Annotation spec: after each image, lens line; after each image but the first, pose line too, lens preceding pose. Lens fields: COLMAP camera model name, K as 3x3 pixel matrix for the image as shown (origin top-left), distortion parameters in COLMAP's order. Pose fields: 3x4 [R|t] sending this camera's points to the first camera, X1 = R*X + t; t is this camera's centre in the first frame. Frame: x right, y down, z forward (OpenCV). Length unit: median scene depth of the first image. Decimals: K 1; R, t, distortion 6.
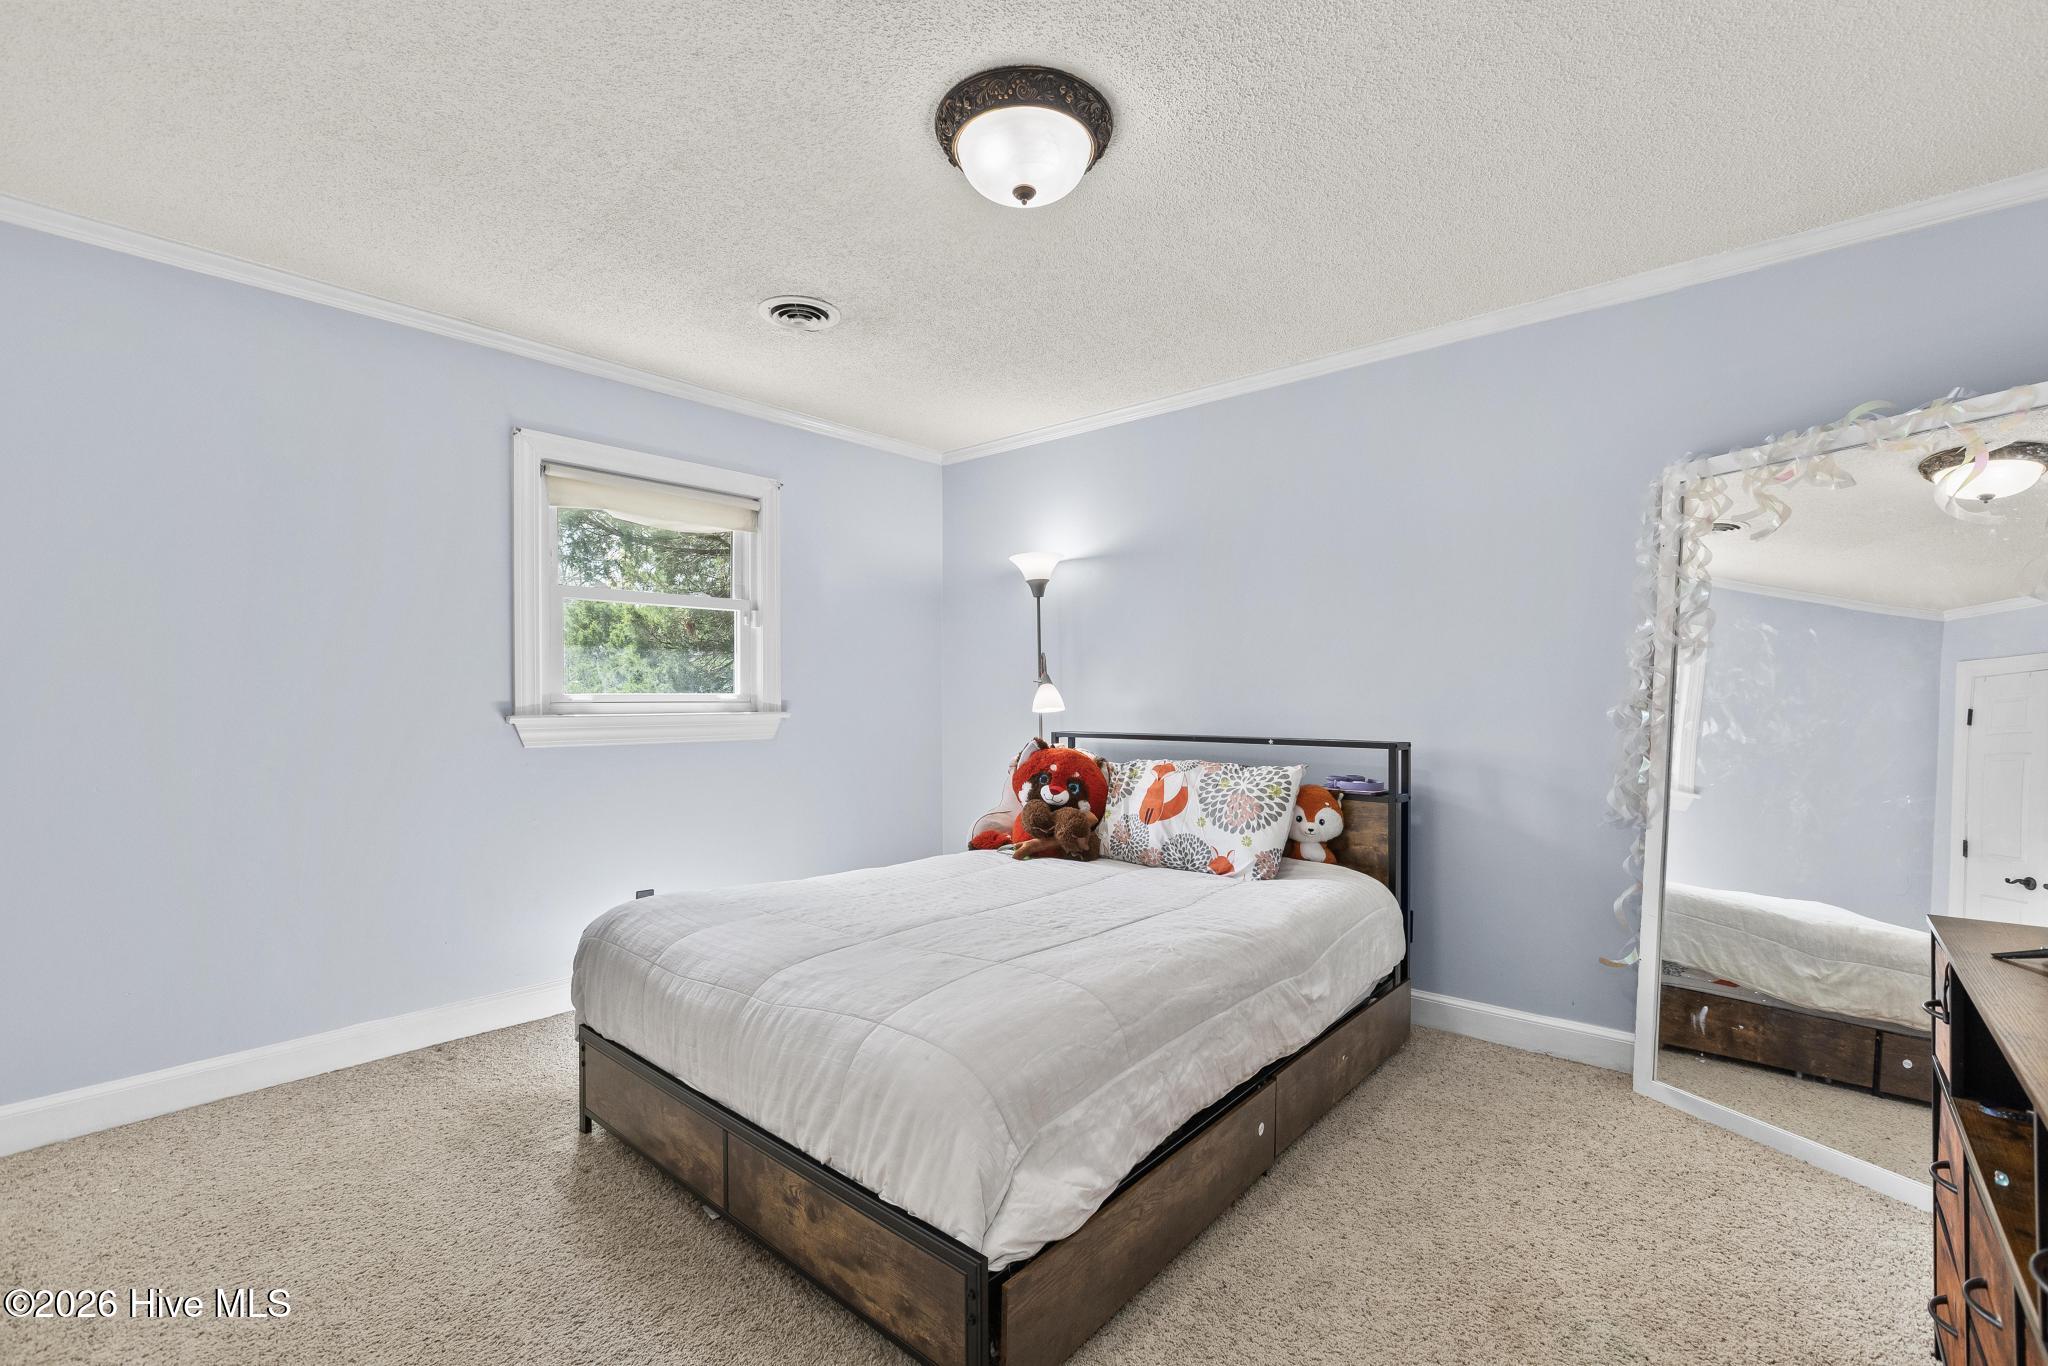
lens RADIAL K [[912.9, 0, 1024.8], [0, 912.9, 692.7], [0, 0, 1]] dist [0.003718, -0.000108]
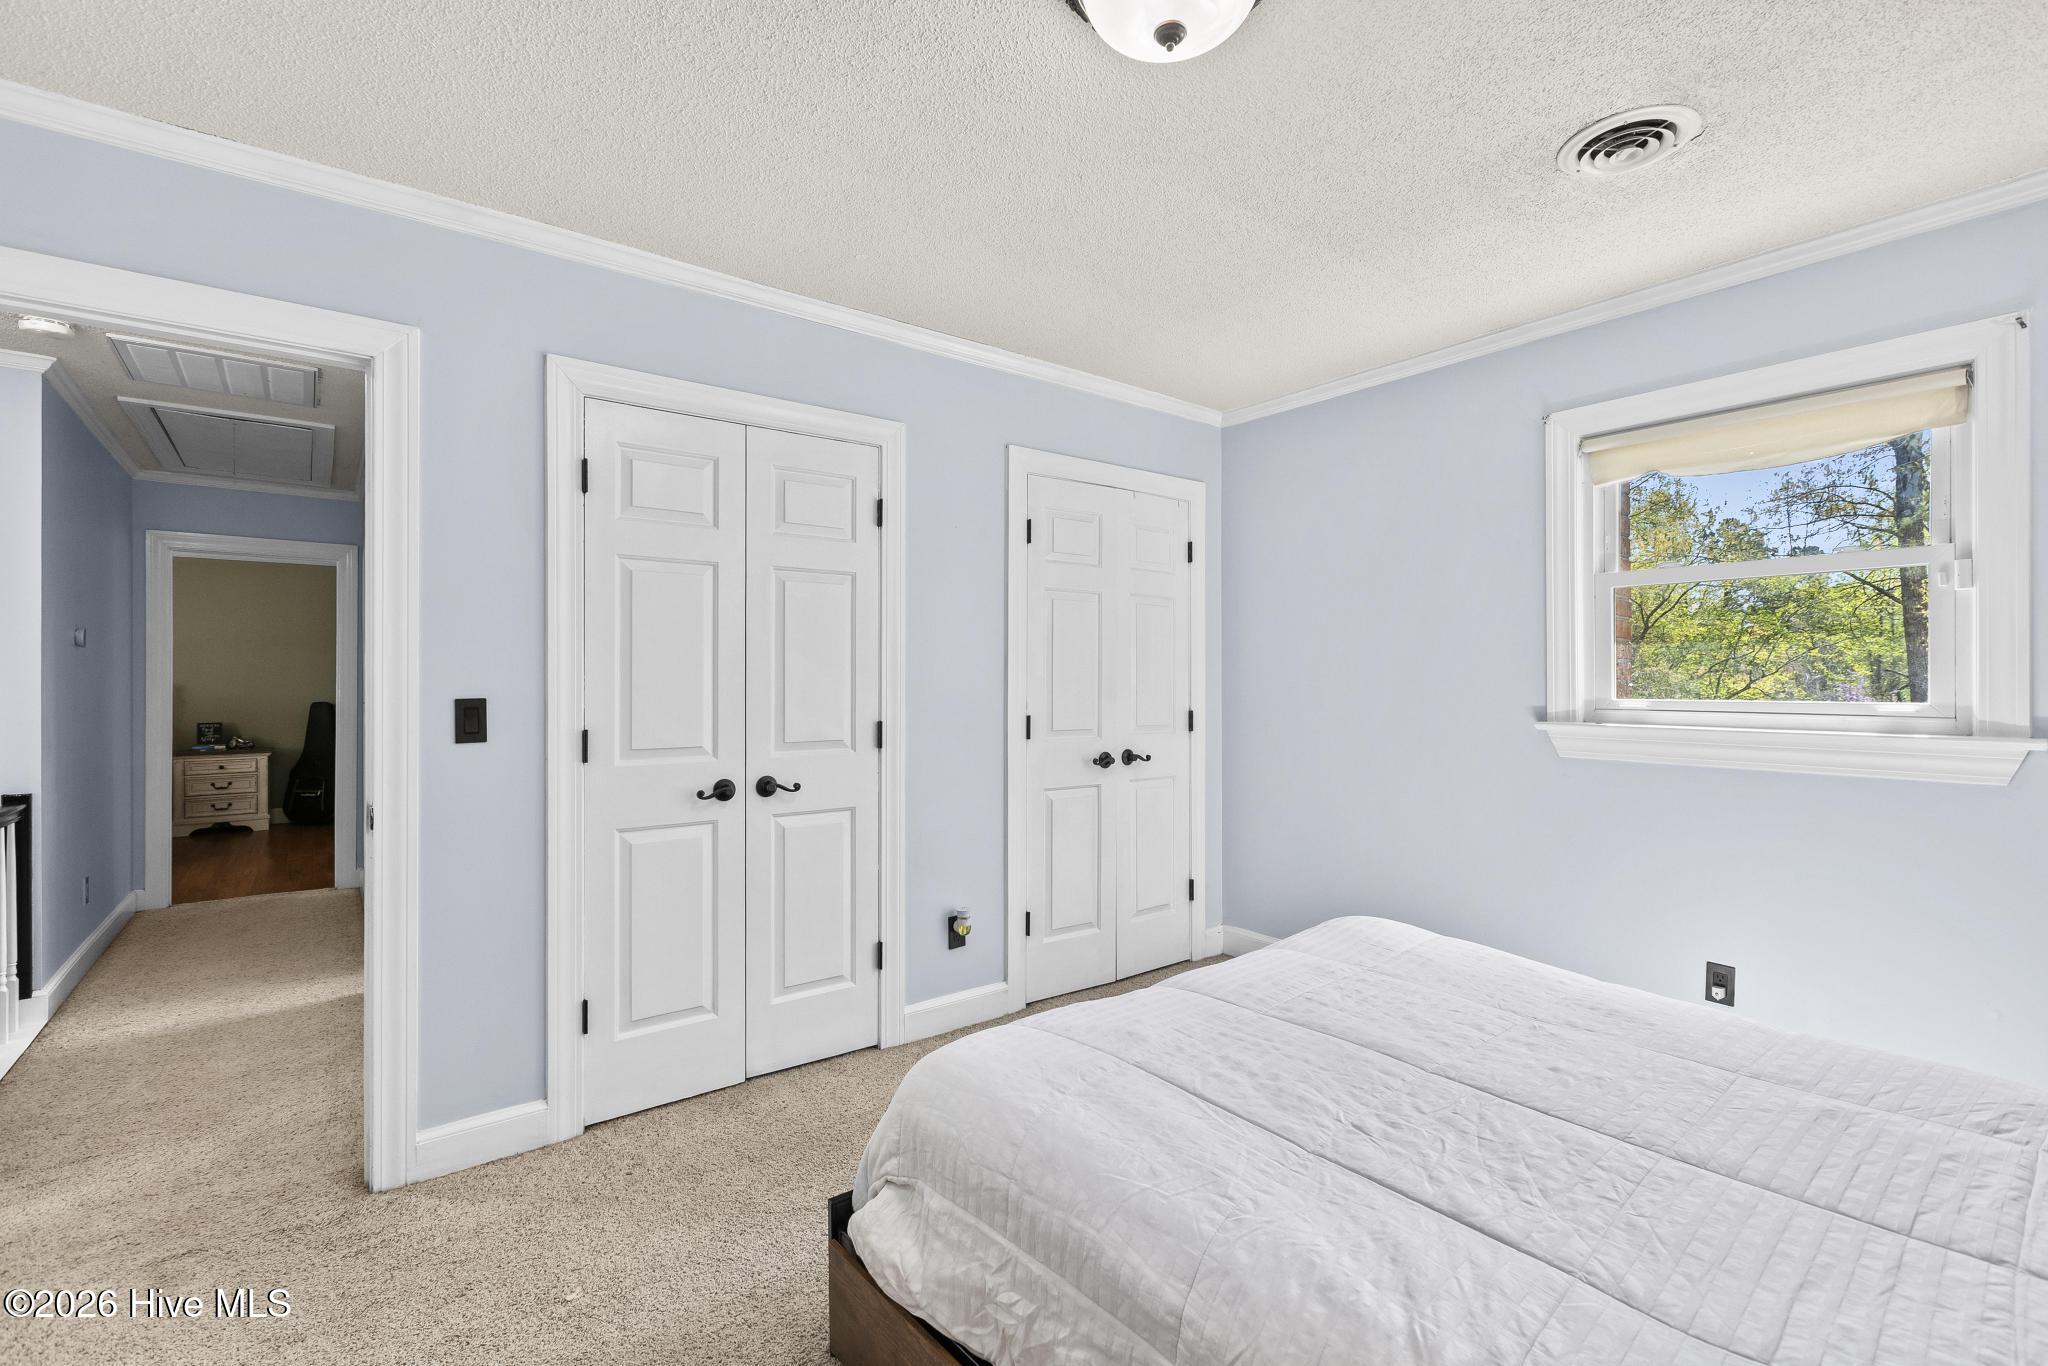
lens RADIAL K [[912.9, 0, 1024.1], [0, 912.9, 685.3], [0, 0, 1]] dist [0.003718, -0.000108]
pose [[-0.182402, 0.010233, -0.983171, 0.454822], [0.004817, 0.999943, 0.009514, -0.023366], [0.983212, -0.003000, -0.182441, 0.628486]]
